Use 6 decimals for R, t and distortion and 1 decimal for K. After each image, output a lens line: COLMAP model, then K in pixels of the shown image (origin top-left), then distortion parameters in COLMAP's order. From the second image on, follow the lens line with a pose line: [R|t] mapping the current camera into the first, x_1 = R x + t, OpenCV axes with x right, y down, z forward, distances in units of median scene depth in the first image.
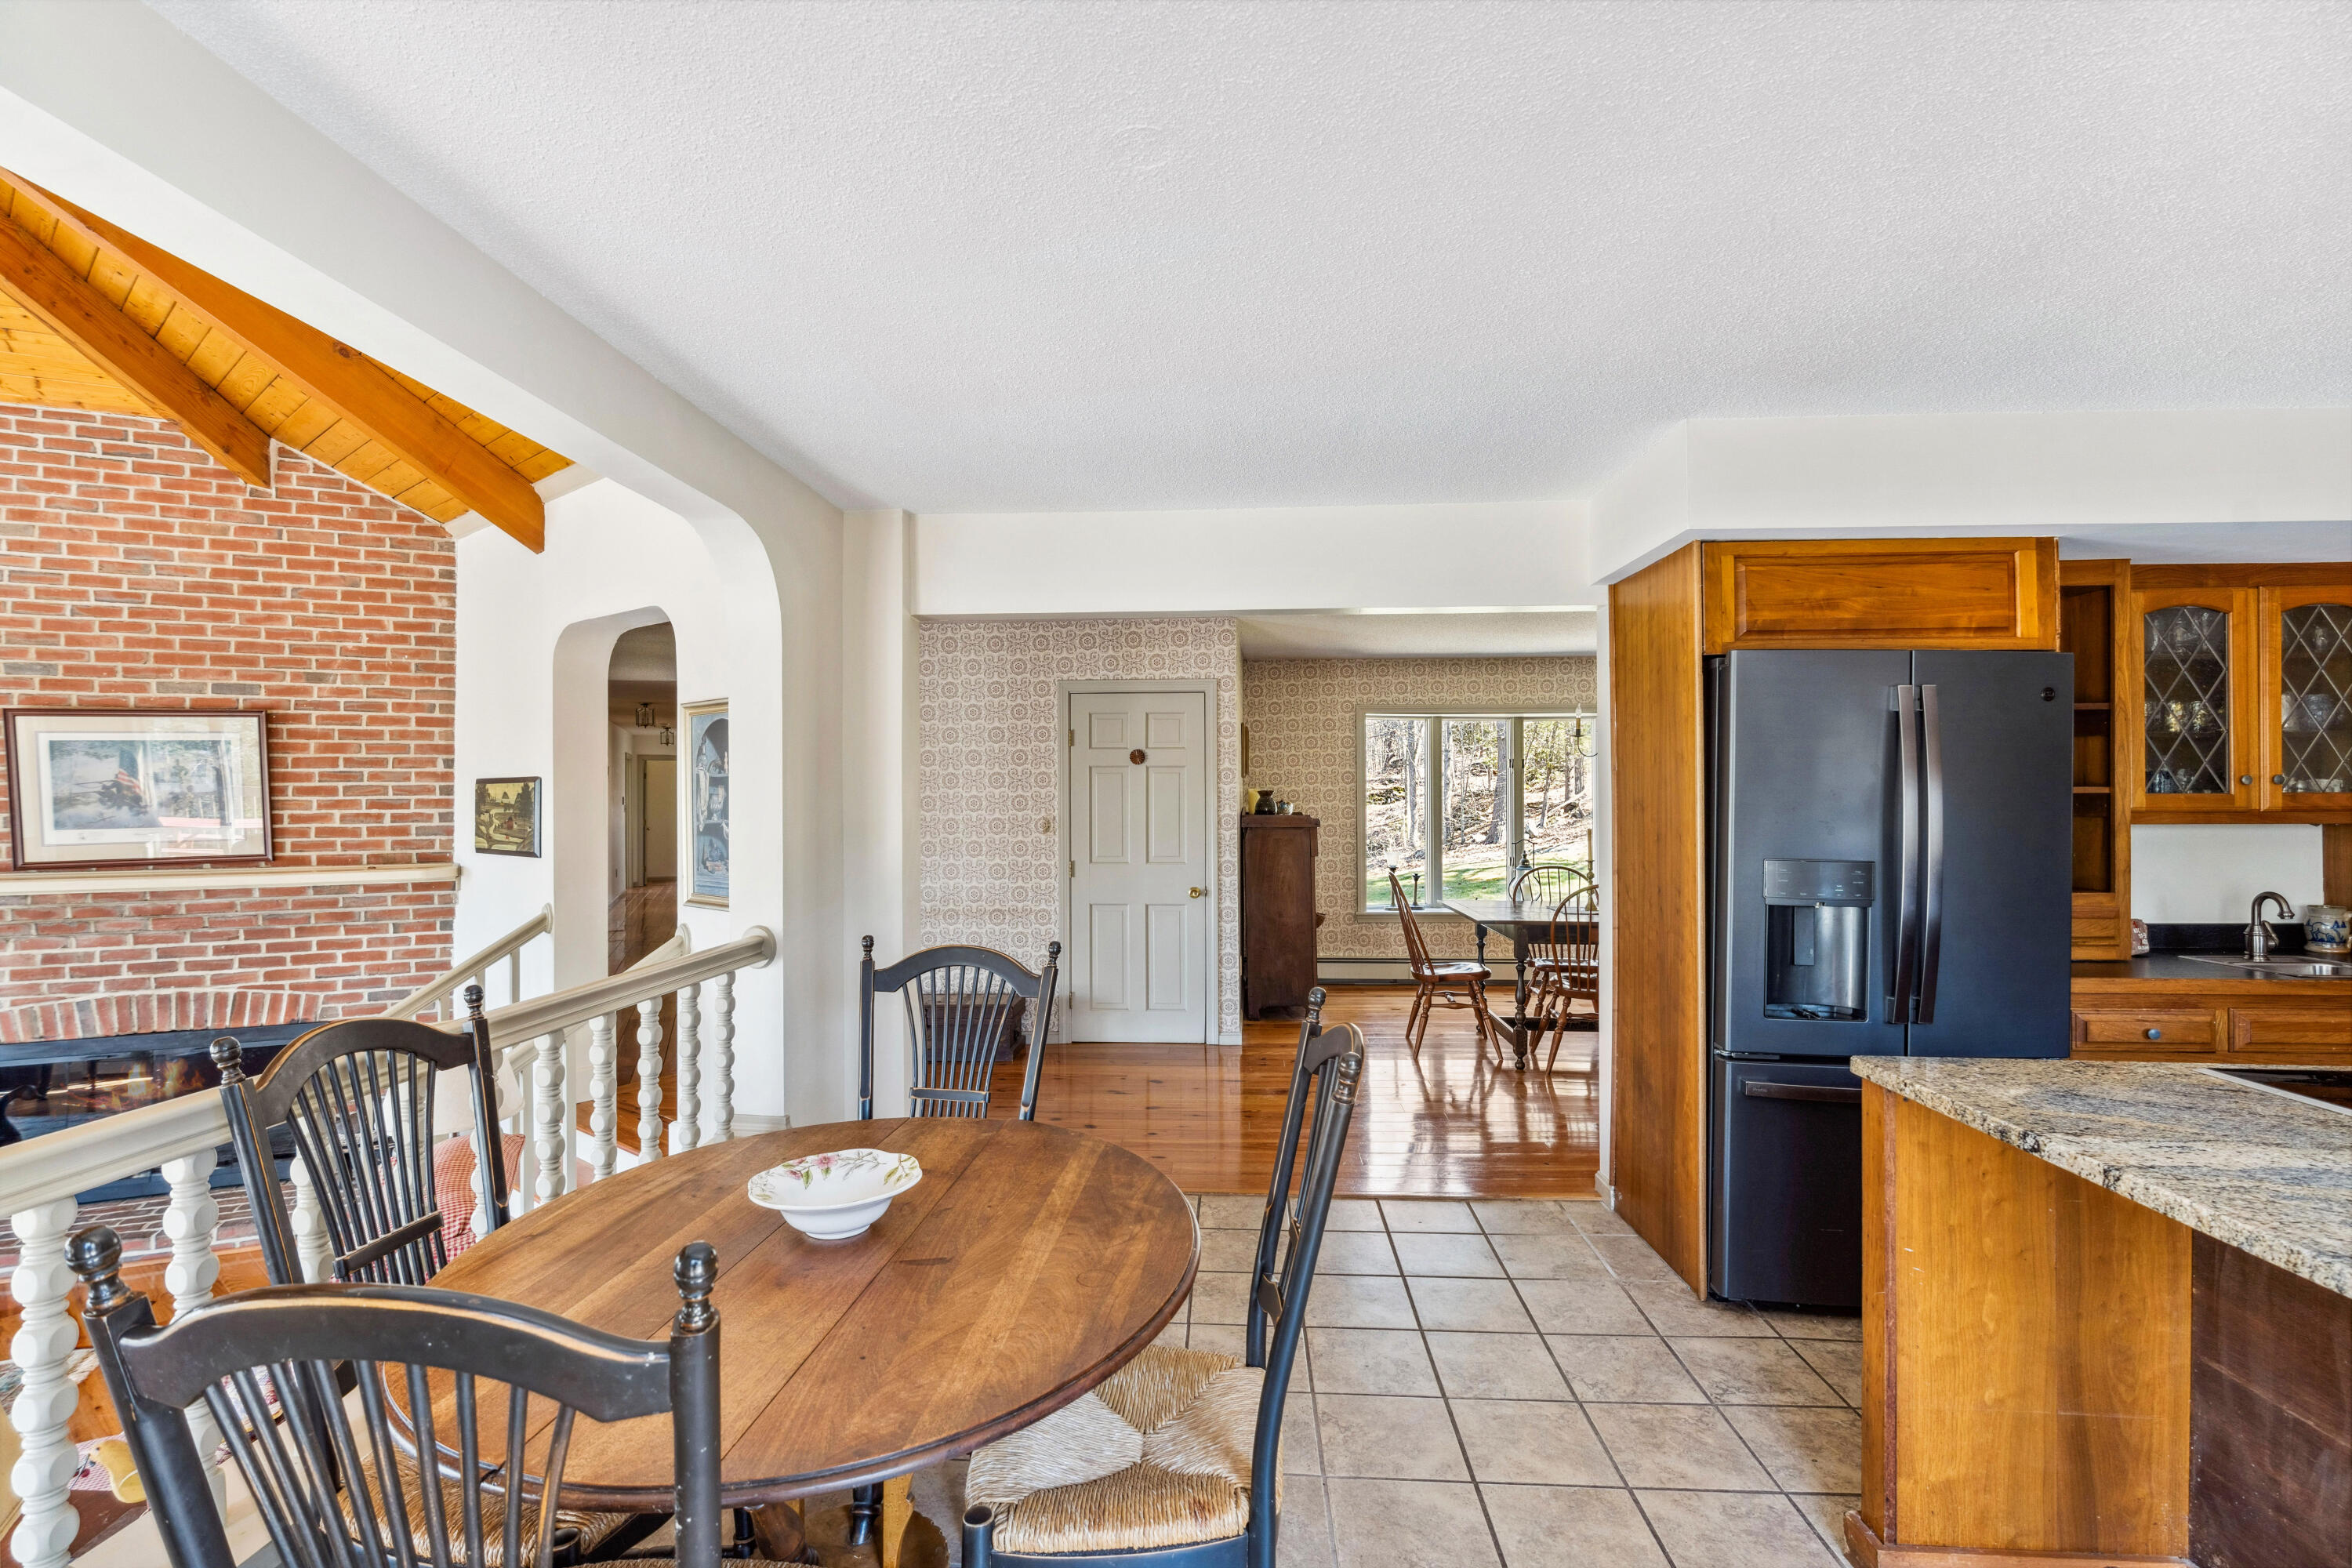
lens RADIAL K [[1055.6, 0, 1178.5], [0, 1055.6, 792.2], [0, 0, 1]] dist [-0.010598, 0.000450]
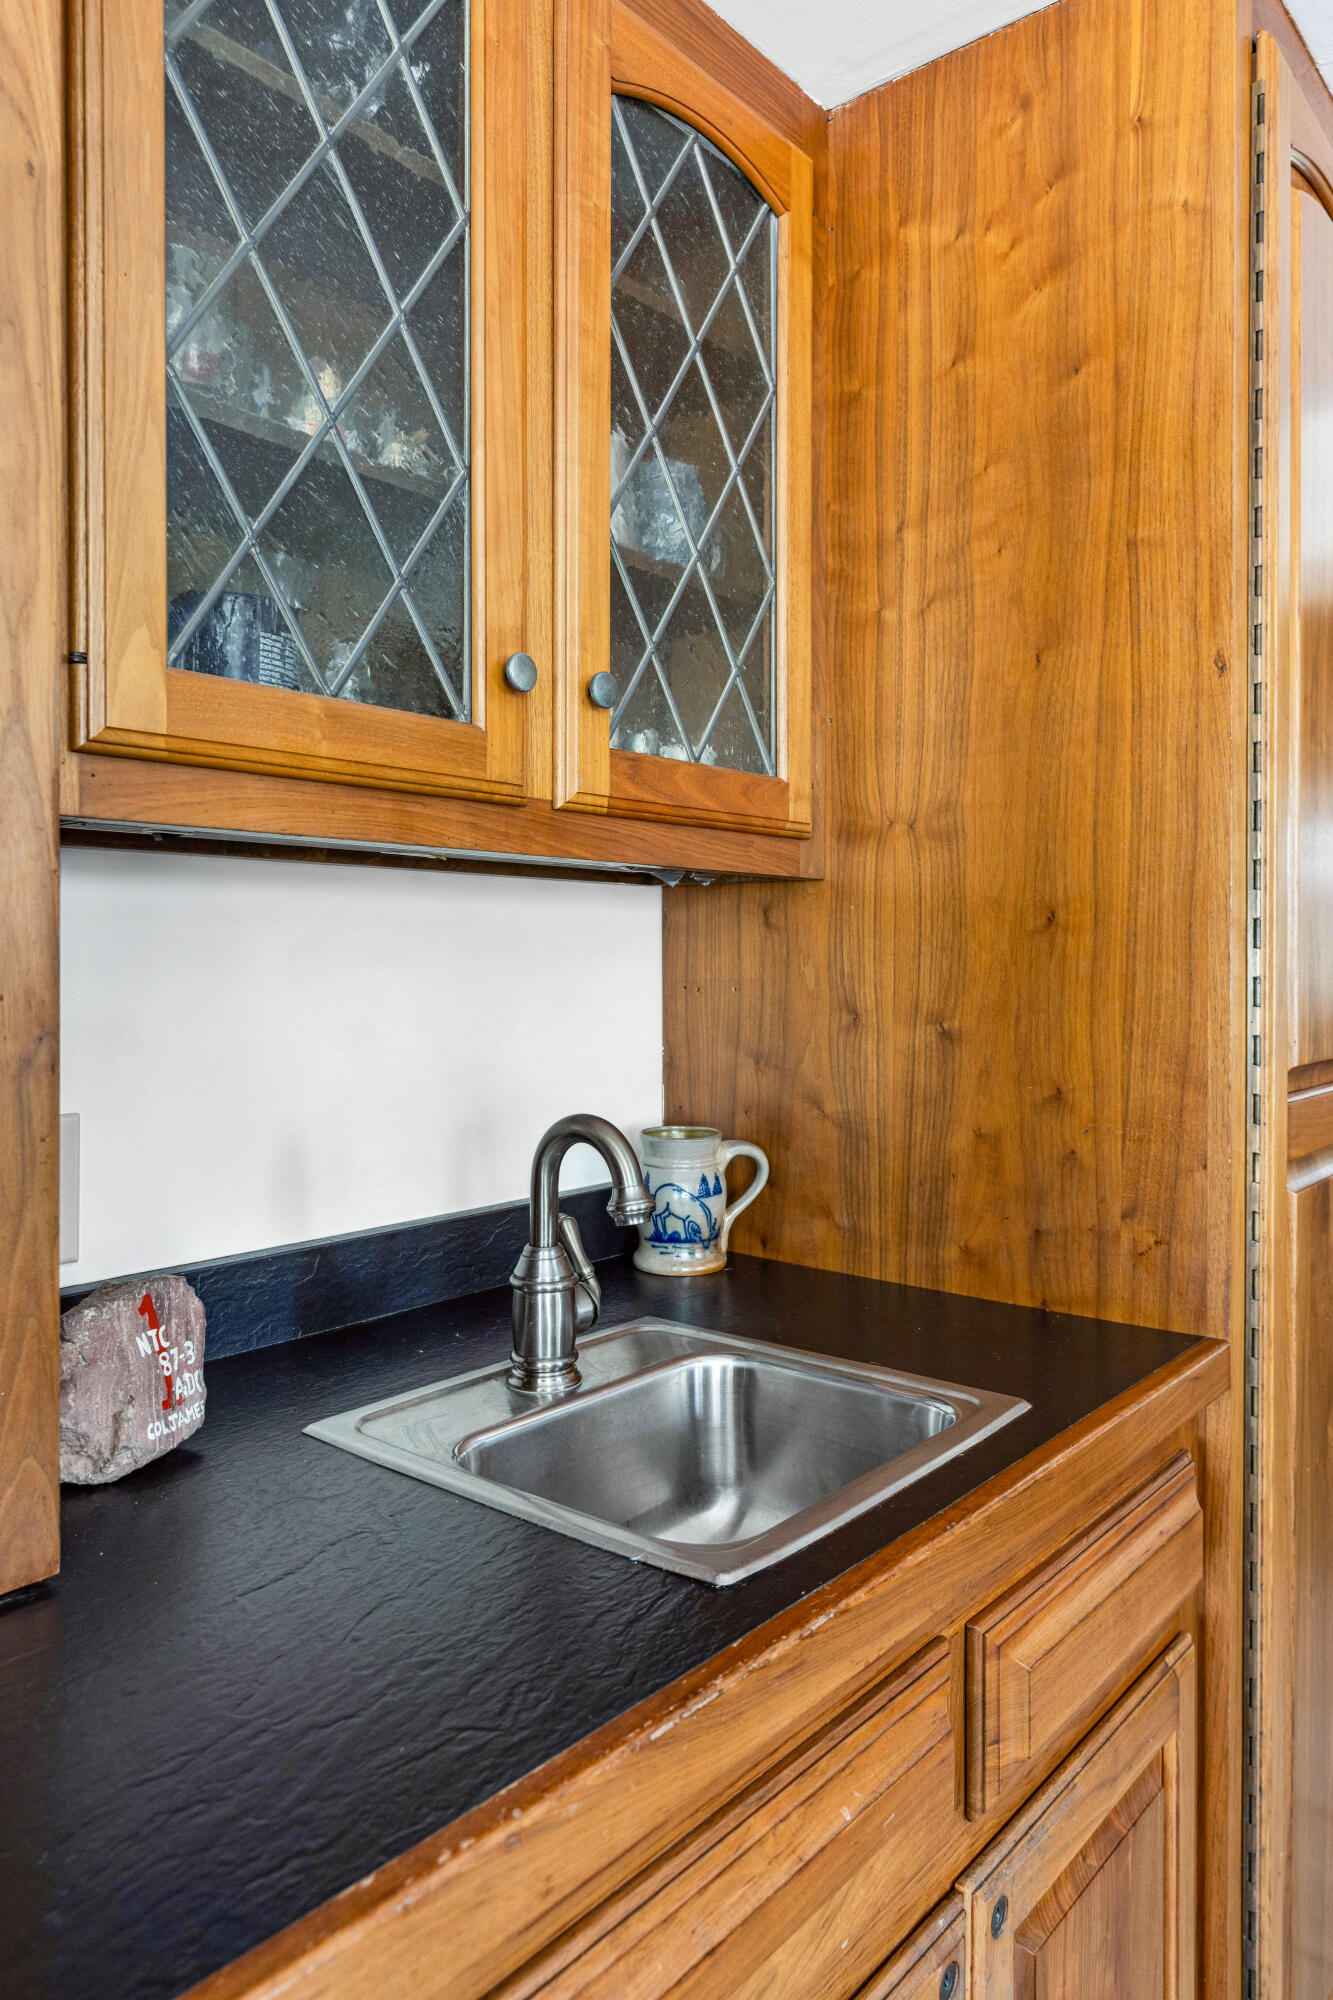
lens RADIAL K [[1354.9, 0, 666.5], [0, 1354.9, 1000.0], [0, 0, 1]] dist [0.000473, 0.000326]
pose [[0.583481, -0.014881, 0.811991, 0.420019], [-0.009625, 0.999635, 0.025236, 0.031944], [-0.812070, -0.022540, 0.583125, 0.421454]]
